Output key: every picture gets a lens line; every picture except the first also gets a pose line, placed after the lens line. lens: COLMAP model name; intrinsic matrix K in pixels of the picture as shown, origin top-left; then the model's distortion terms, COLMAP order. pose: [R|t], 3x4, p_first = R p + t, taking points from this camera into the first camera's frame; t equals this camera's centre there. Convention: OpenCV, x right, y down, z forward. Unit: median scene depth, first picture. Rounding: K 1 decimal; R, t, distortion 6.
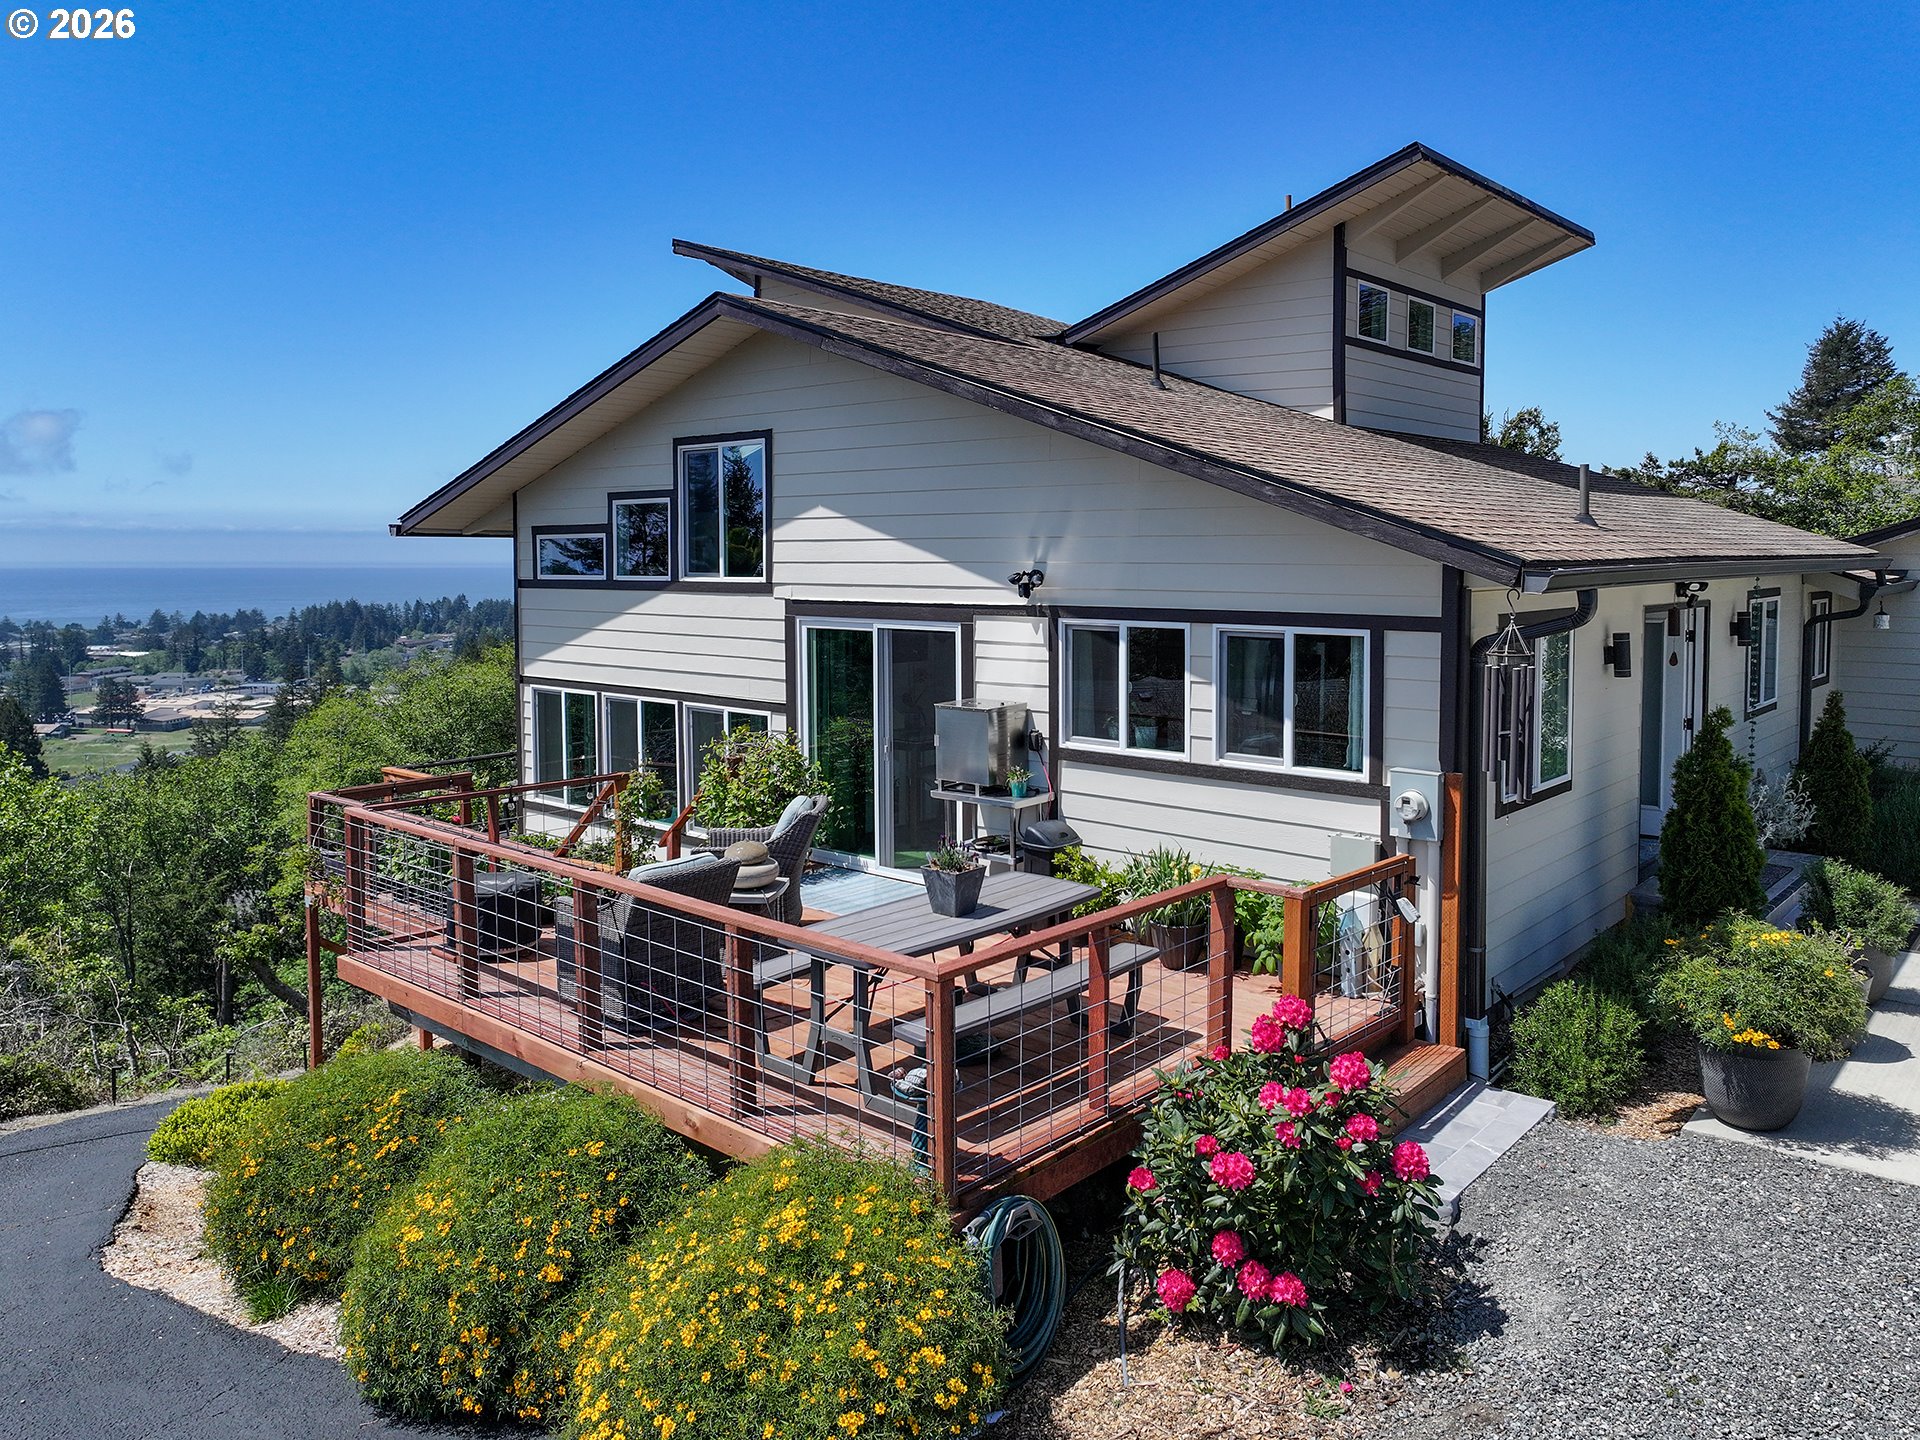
lens RADIAL K [[1393.3, 0, 967.5], [0, 1393.3, 688.9], [0, 0, 1]] dist [-0.006753, 0.028765]
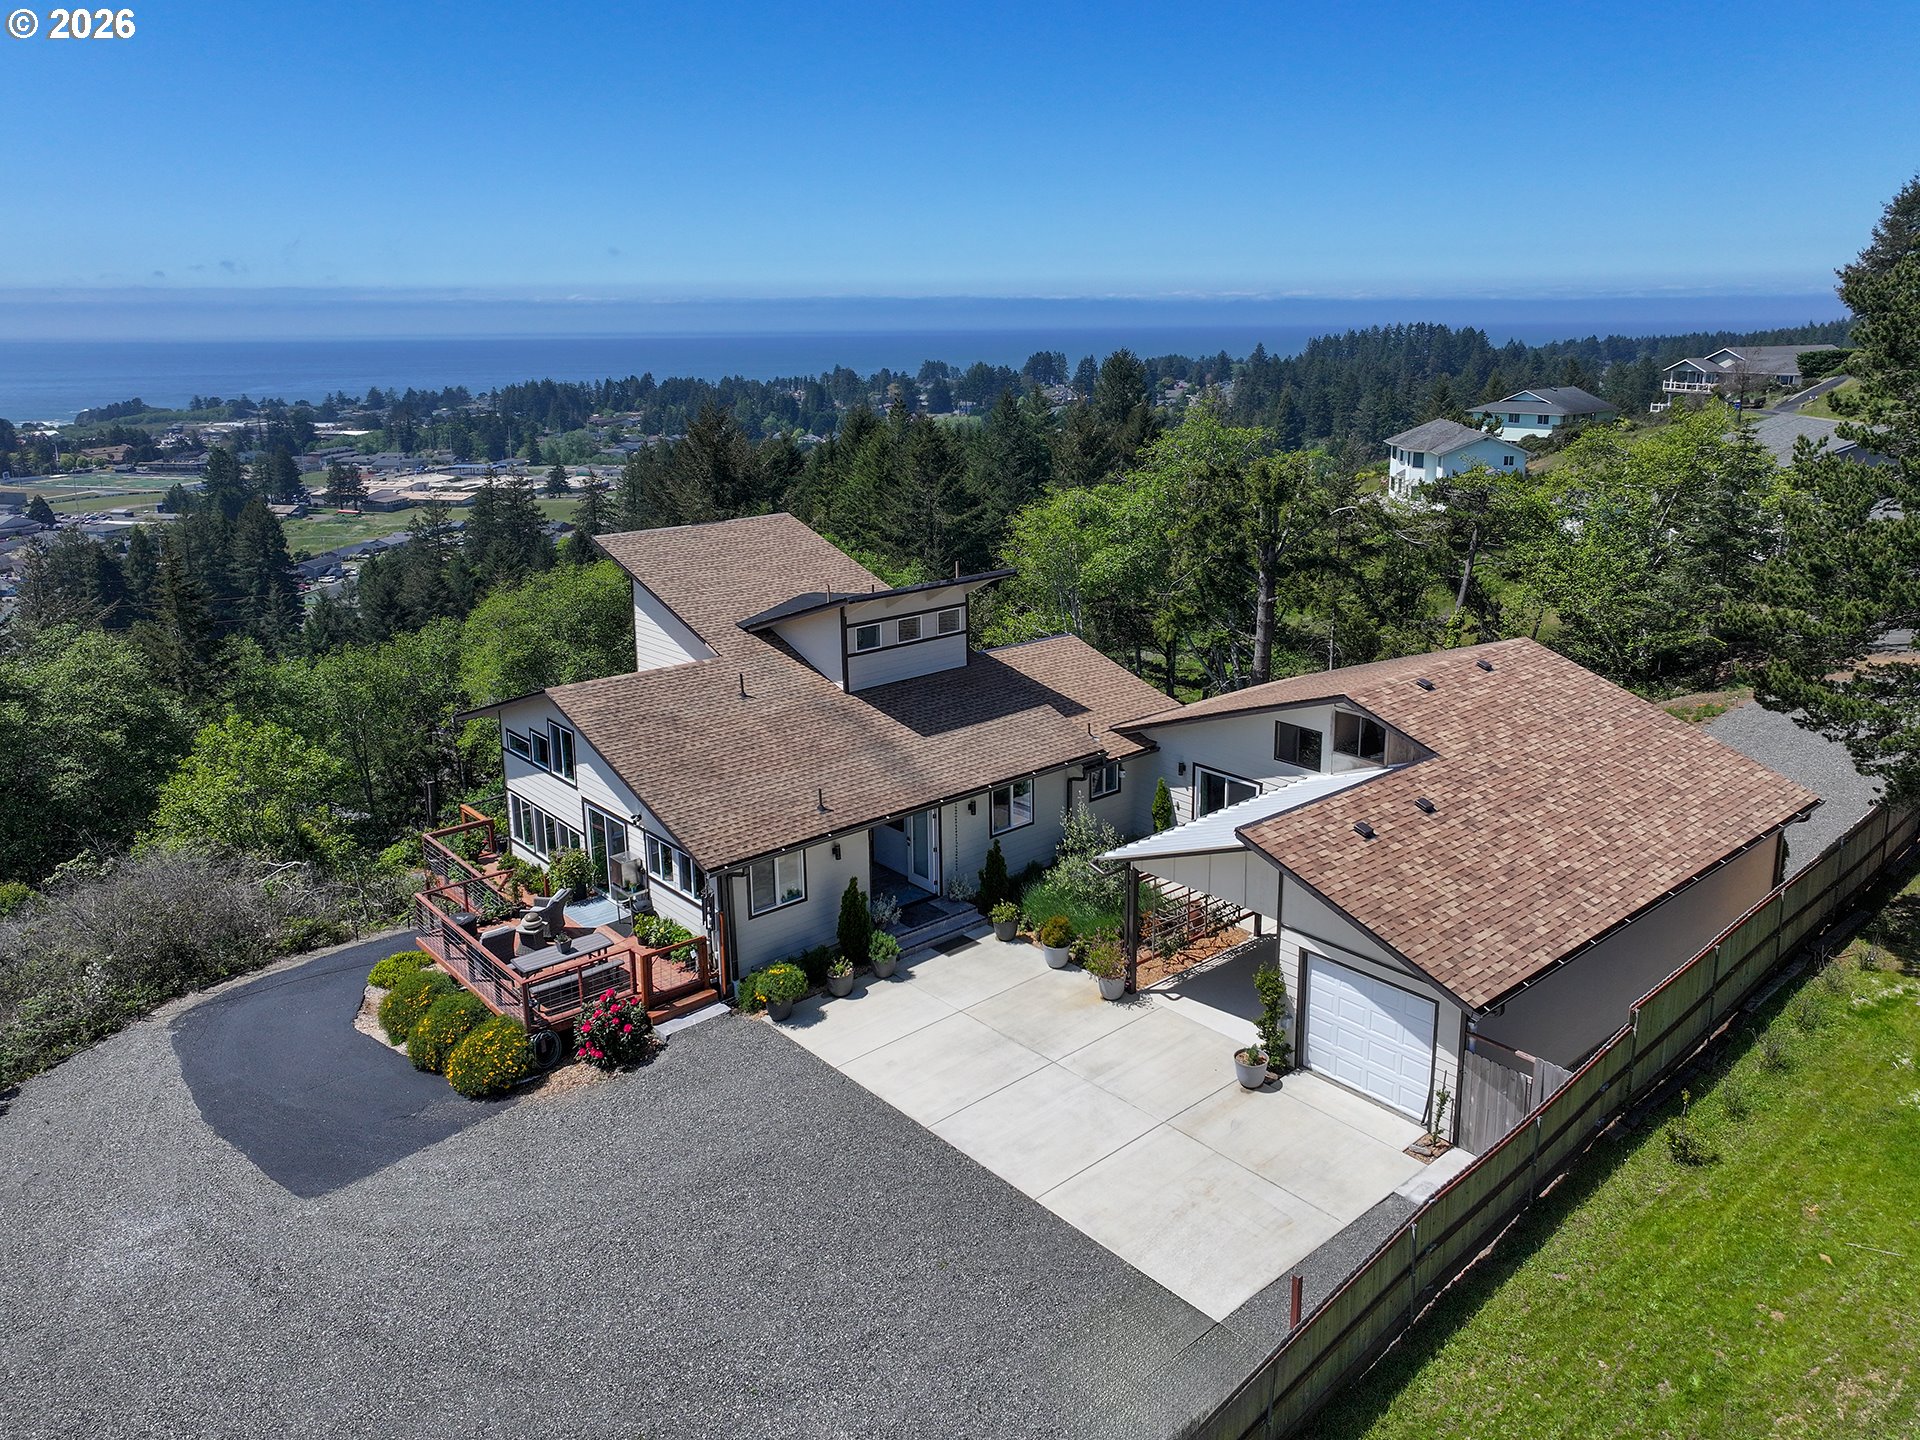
lens RADIAL K [[1429.0, 0, 1010.4], [0, 1429.0, 693.0], [0, 0, 1]] dist [0.000319, 0.003329]
pose [[0.993099, 0.028646, -0.113731, 0.703131], [-0.007998, 0.983996, 0.178013, -0.533689], [0.117010, -0.175875, 0.977434, -1.085984]]
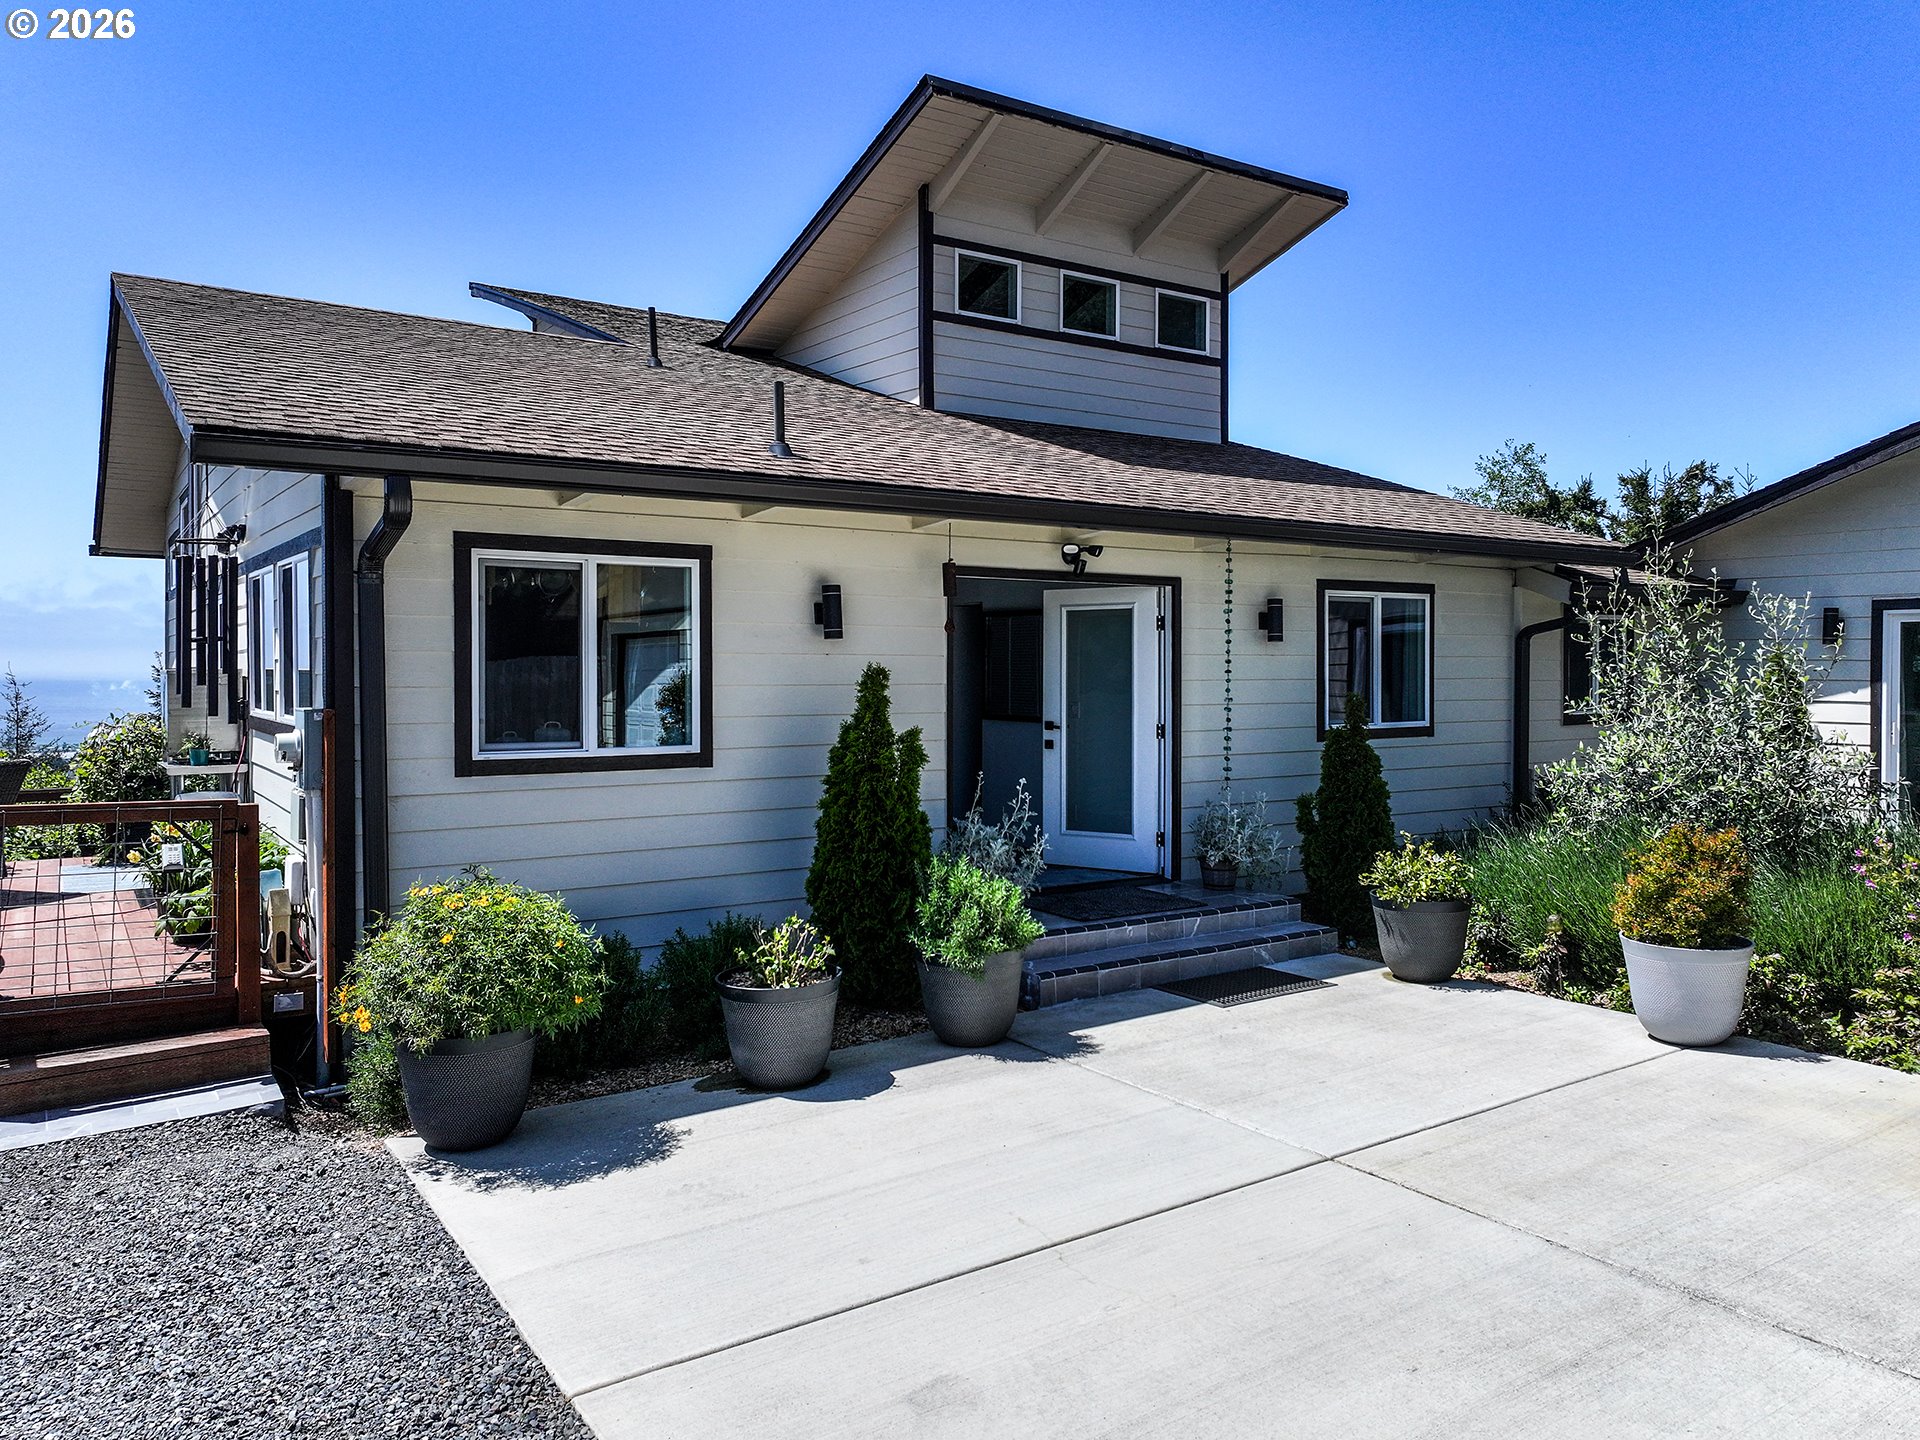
lens RADIAL K [[1385.5, 0, 960.9], [0, 1385.5, 736.7], [0, 0, 1]] dist [-0.000501, -0.000558]
pose [[0.965263, 0.017125, -0.260719, 0.463611], [-0.029582, 0.998597, -0.043928, 0.050516], [0.259601, 0.050114, 0.964415, 0.145173]]
